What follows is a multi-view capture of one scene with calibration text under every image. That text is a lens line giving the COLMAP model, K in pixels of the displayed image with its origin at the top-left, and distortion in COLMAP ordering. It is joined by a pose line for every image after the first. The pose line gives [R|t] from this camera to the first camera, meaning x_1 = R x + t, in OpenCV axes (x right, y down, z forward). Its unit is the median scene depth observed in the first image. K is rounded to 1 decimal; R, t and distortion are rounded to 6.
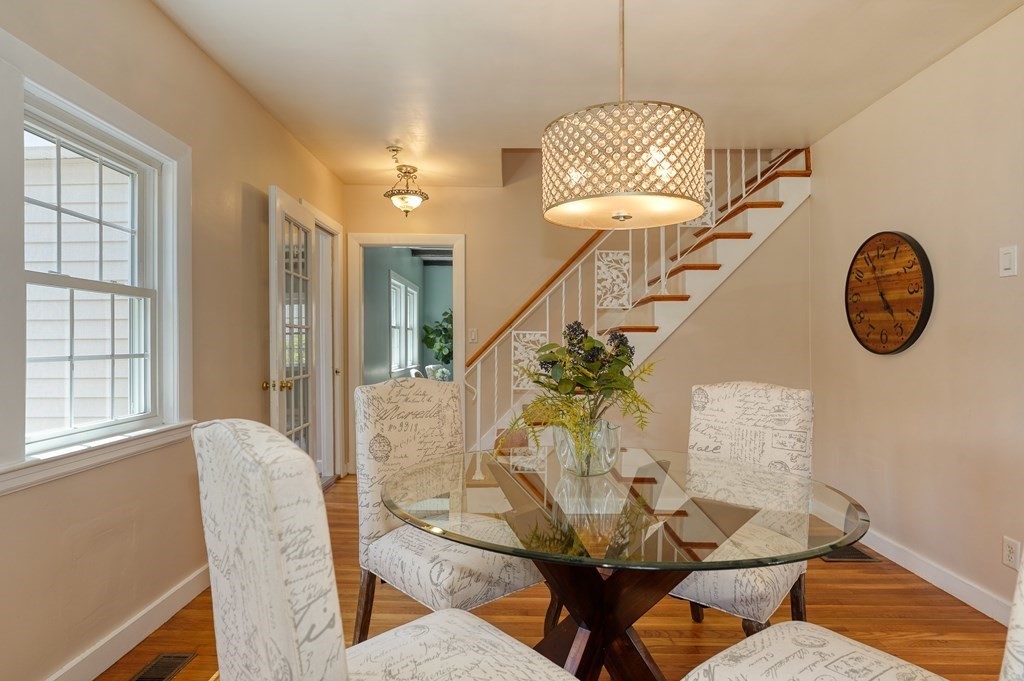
lens RADIAL K [[572.8, 0, 511.0], [0, 572.8, 343.1], [0, 0, 1]] dist [-0.014727, 0.007994]
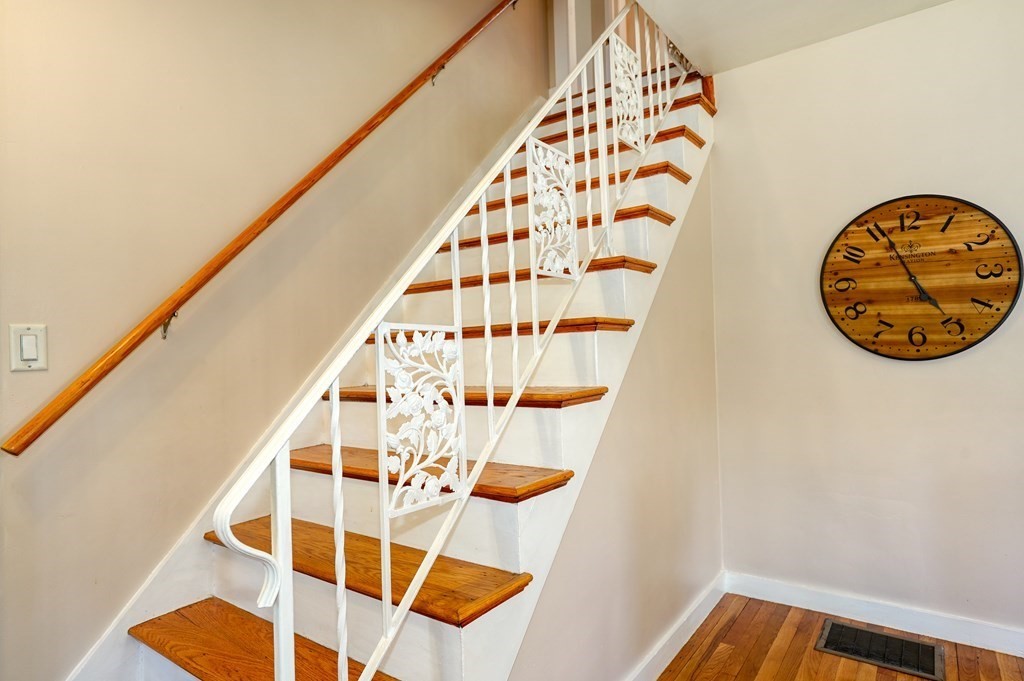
lens RADIAL K [[572.8, 0, 506.9], [0, 572.8, 340.2], [0, 0, 1]] dist [-0.014727, 0.007994]
pose [[0.588040, 0.001712, 0.808830, -0.253769], [0.025804, 0.999449, -0.020875, -0.004813], [-0.808420, 0.033147, 0.587671, 0.985286]]
